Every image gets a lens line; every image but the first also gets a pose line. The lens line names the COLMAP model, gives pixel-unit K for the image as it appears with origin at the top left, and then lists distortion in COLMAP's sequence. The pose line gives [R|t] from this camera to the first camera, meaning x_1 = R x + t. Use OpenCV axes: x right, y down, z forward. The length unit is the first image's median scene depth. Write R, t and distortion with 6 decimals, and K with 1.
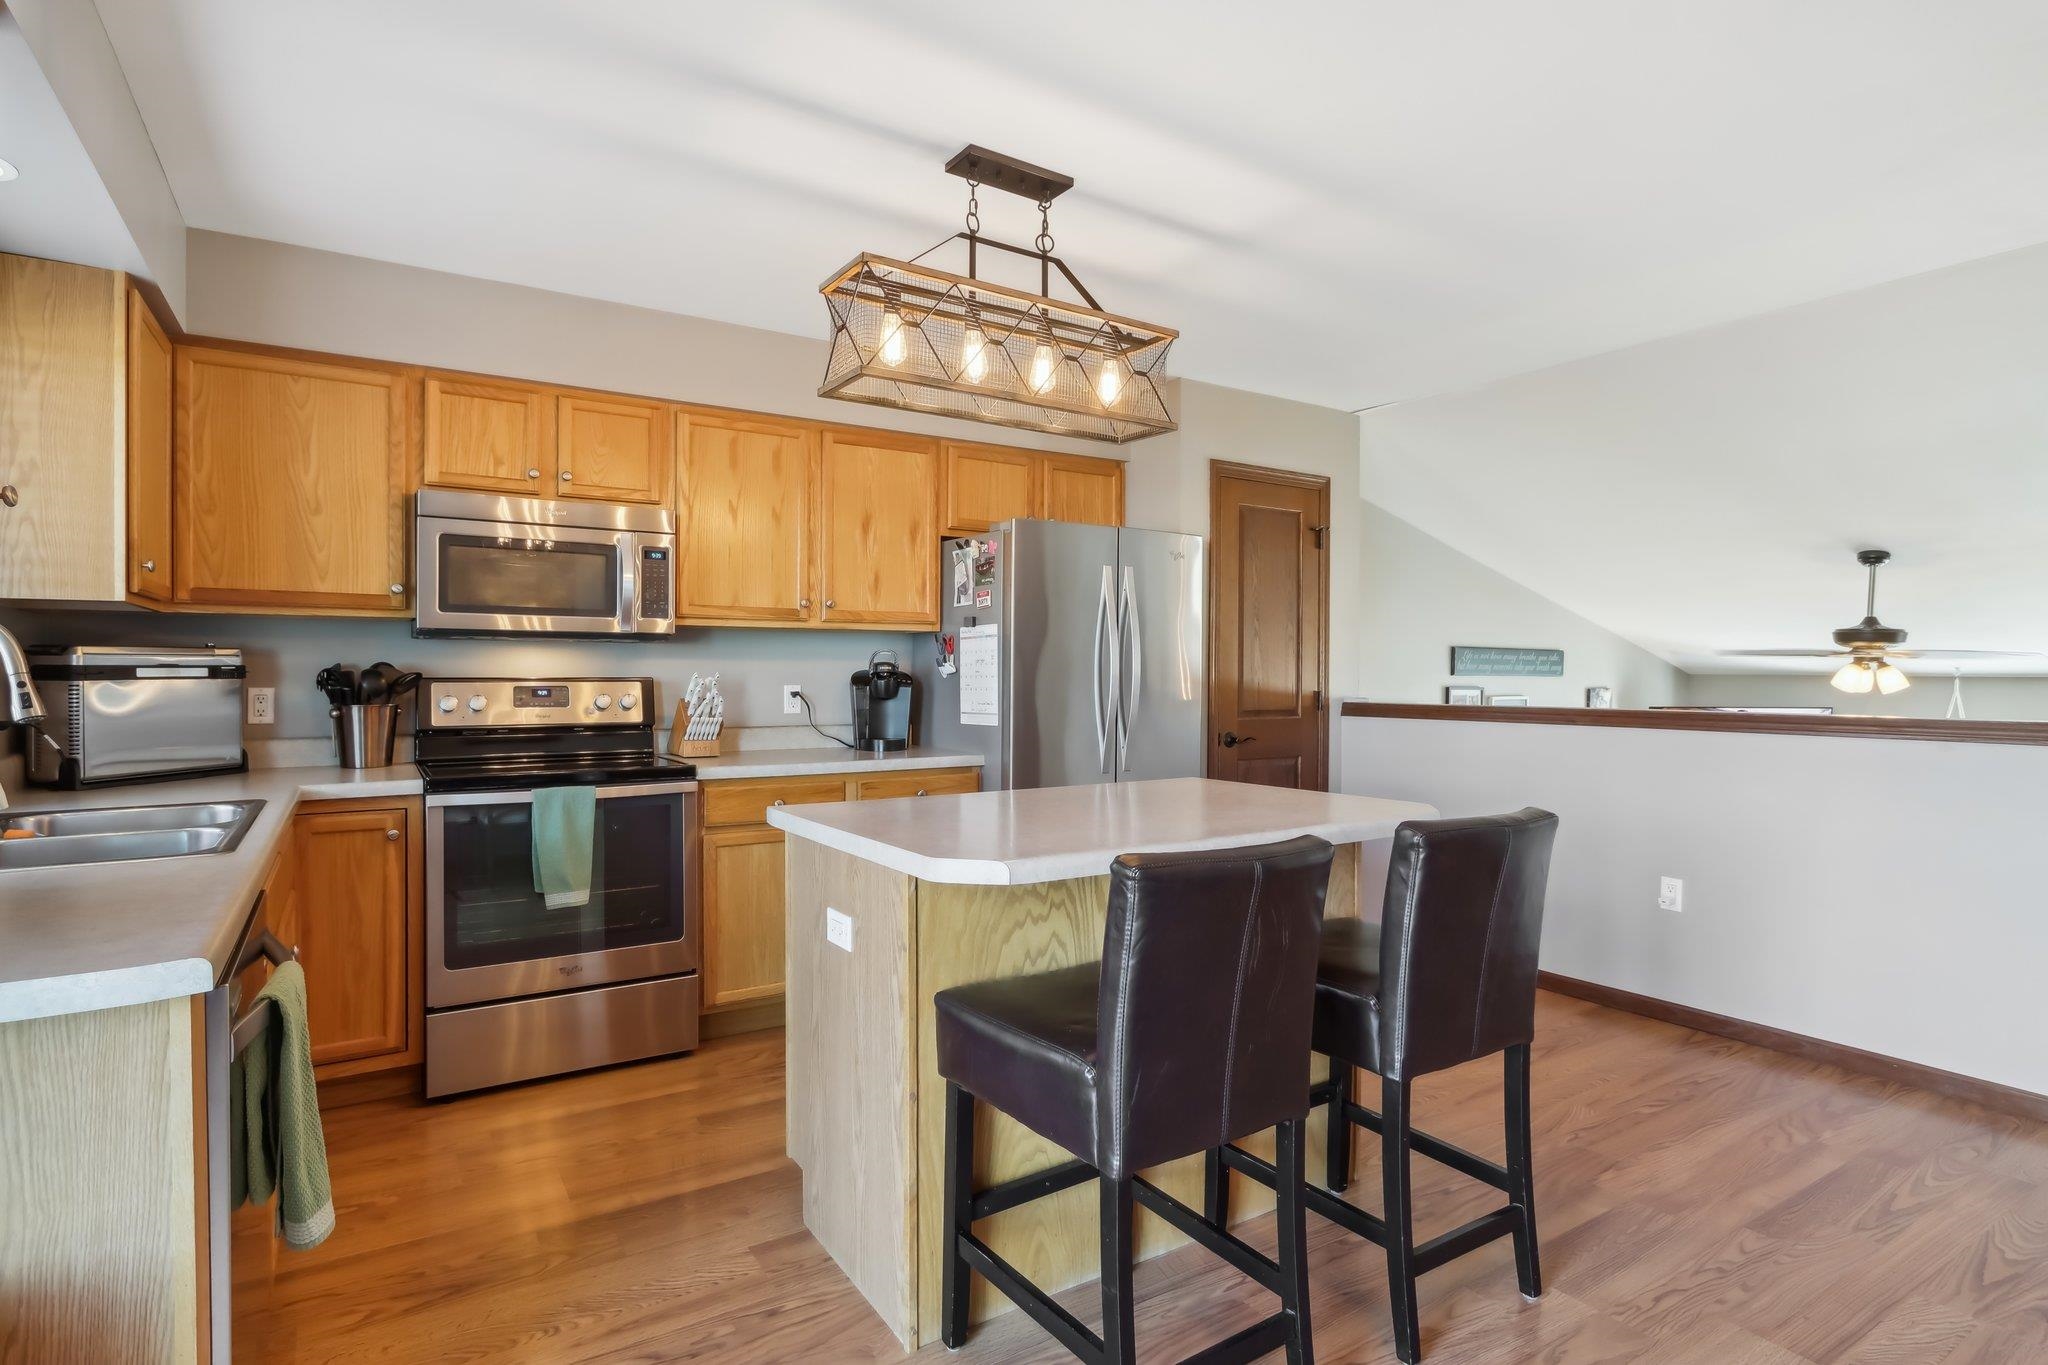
lens RADIAL K [[1048.4, 0, 989.7], [0, 1048.4, 682.0], [0, 0, 1]] dist [-0.004948, -0.000913]
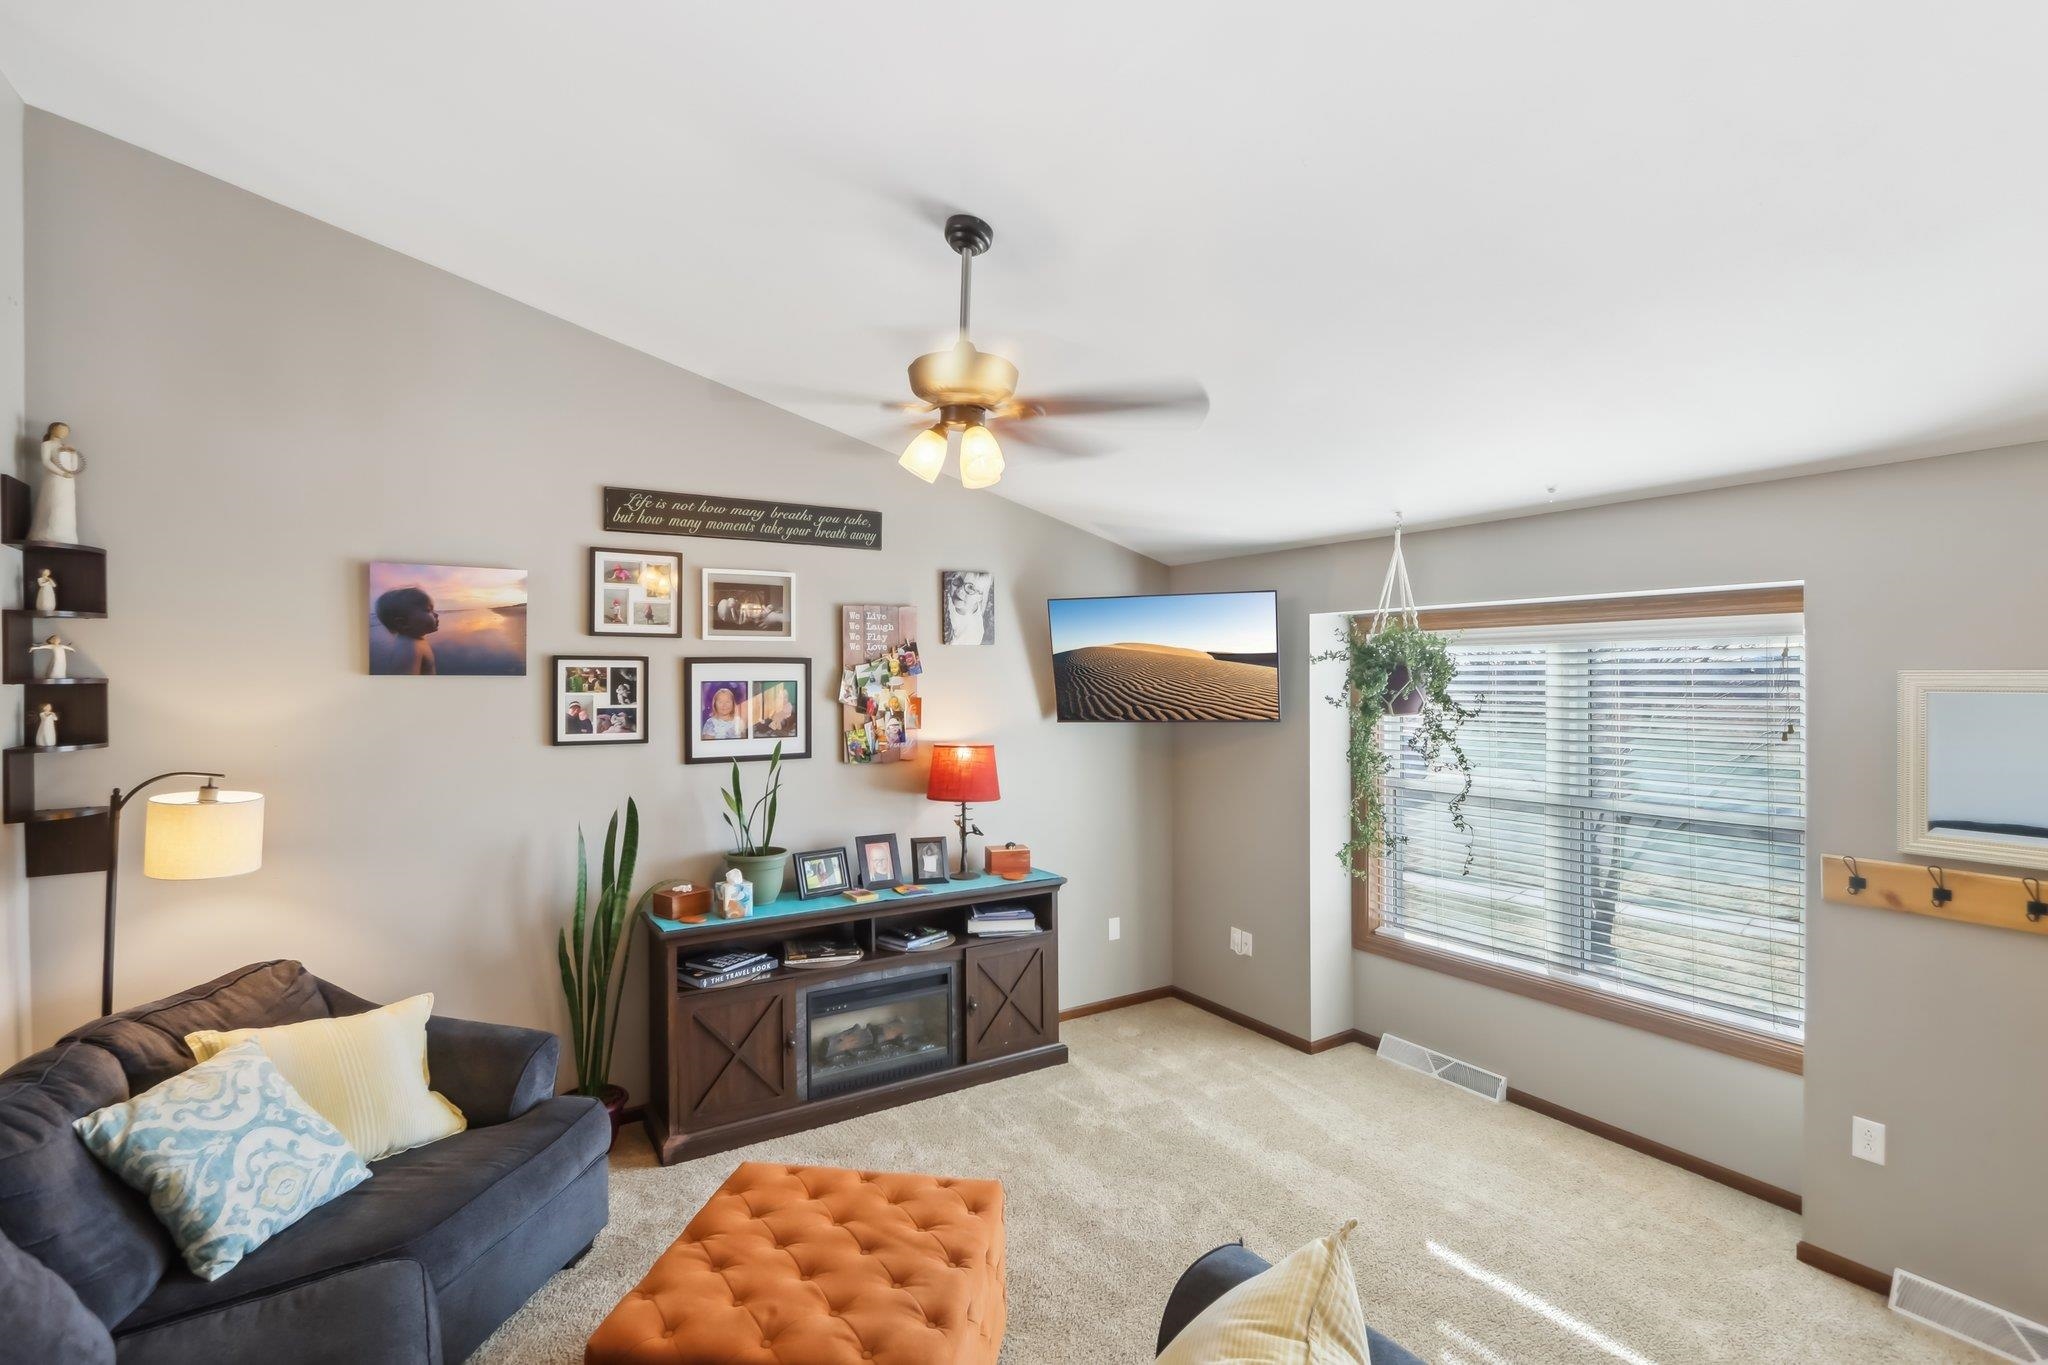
lens RADIAL K [[965.6, 0, 1024.0], [0, 965.6, 682.5], [0, 0, 1]] dist [-0.009720, 0.000628]
pose [[0.999922, -0.012471, -0.000798, 1.136610], [0.012467, 0.999909, -0.005138, 0.153918], [0.000862, 0.005128, 0.999986, 0.643037]]
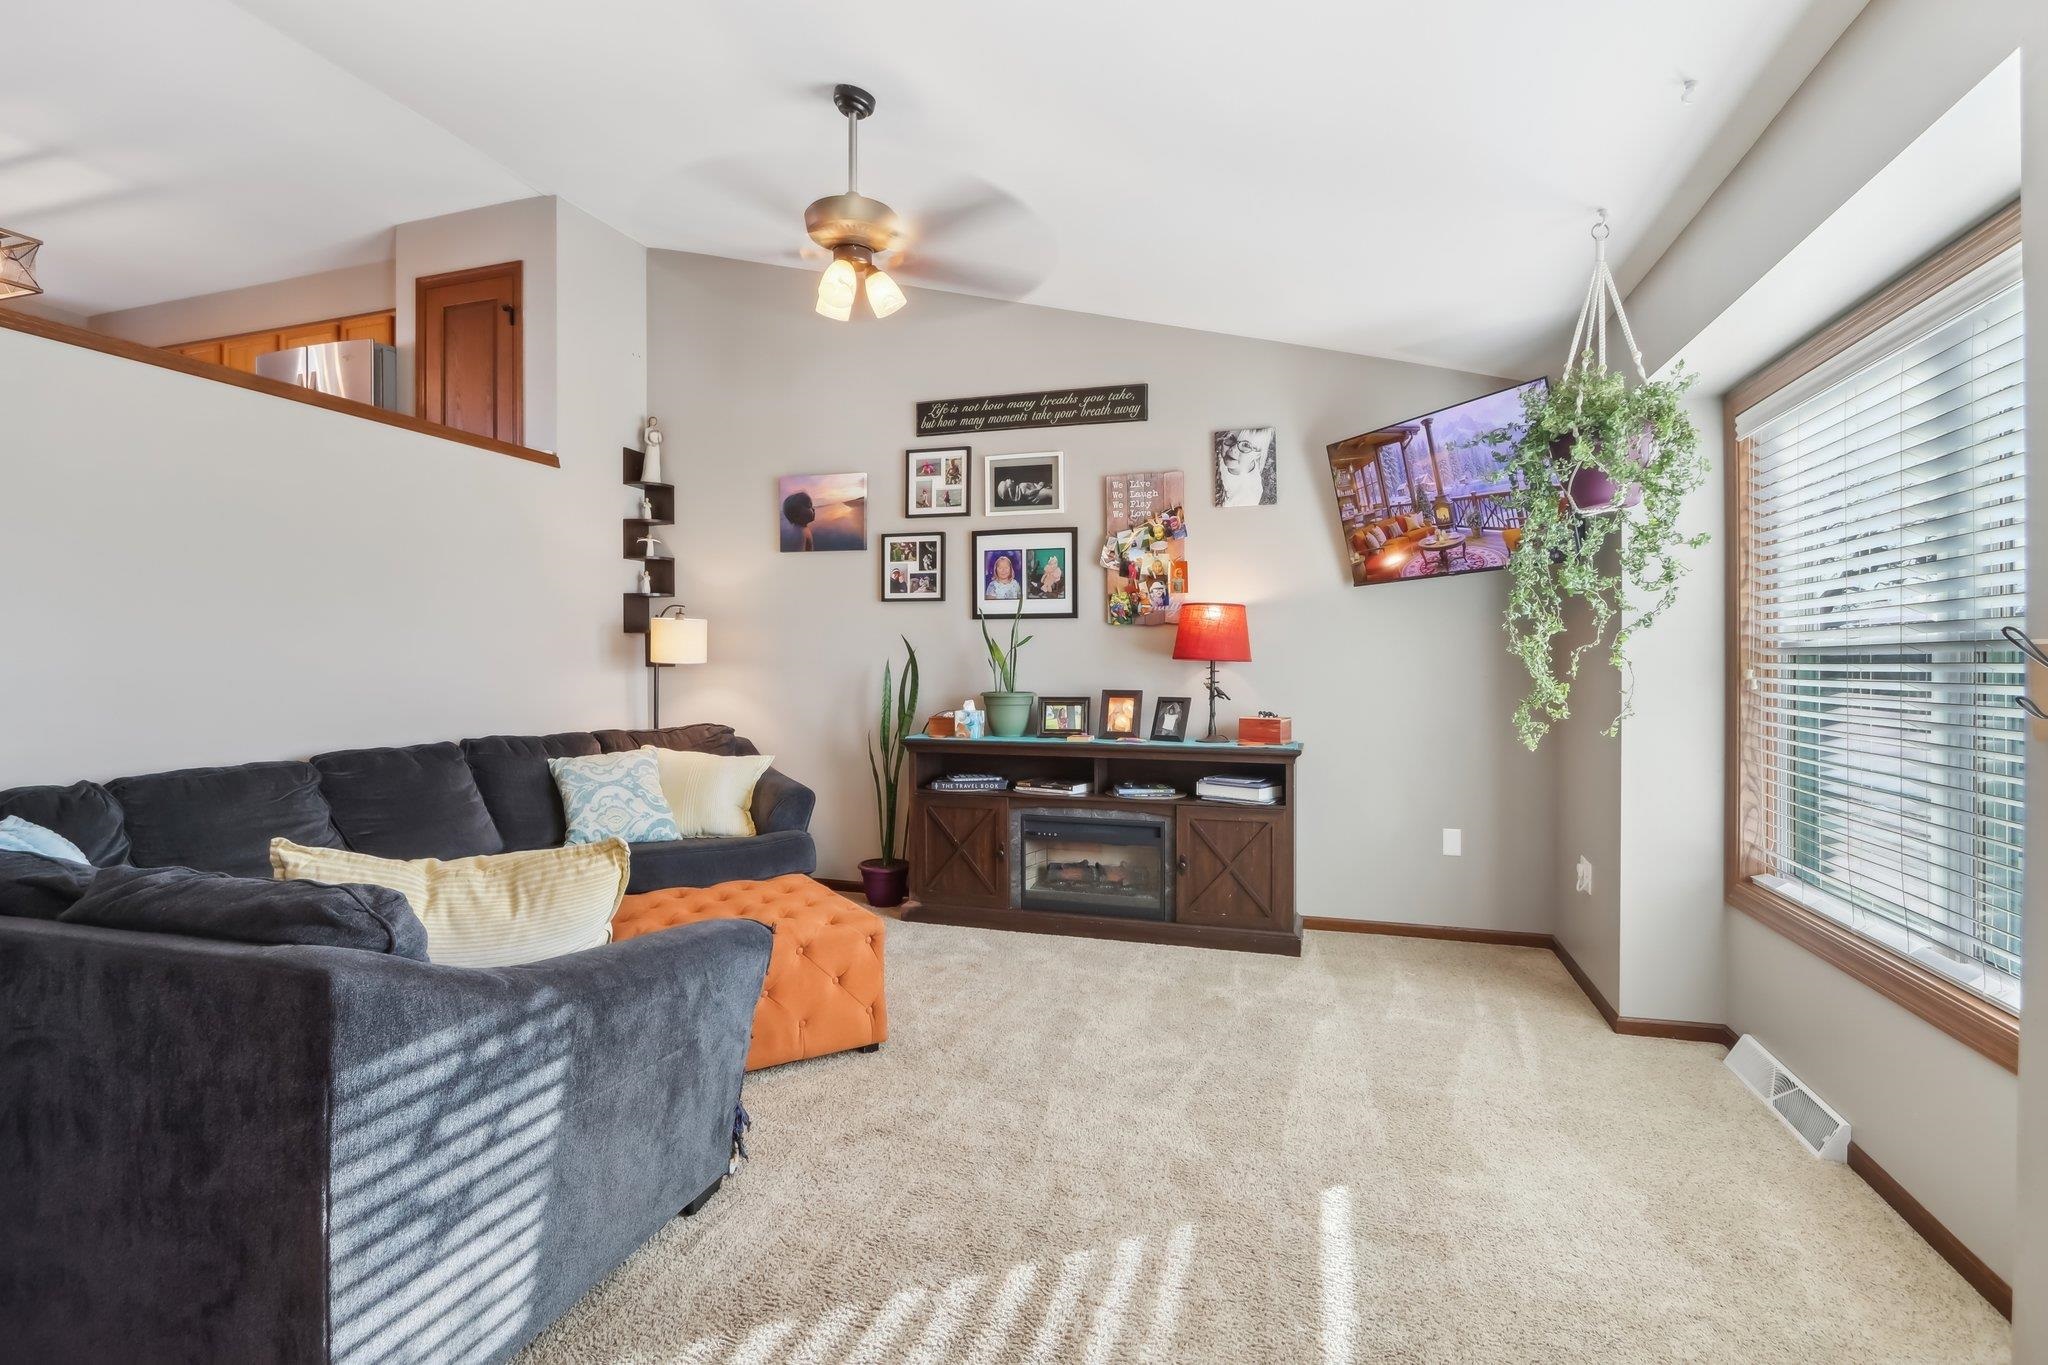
lens RADIAL K [[964.2, 0, 1028.6], [0, 964.2, 674.6], [0, 0, 1]] dist [-0.035780, 0.009741]
pose [[0.649856, 0.002667, -0.760053, 1.767340], [-0.005451, 0.999984, -0.001151, 0.302617], [0.760038, 0.004891, 0.649860, 0.907511]]
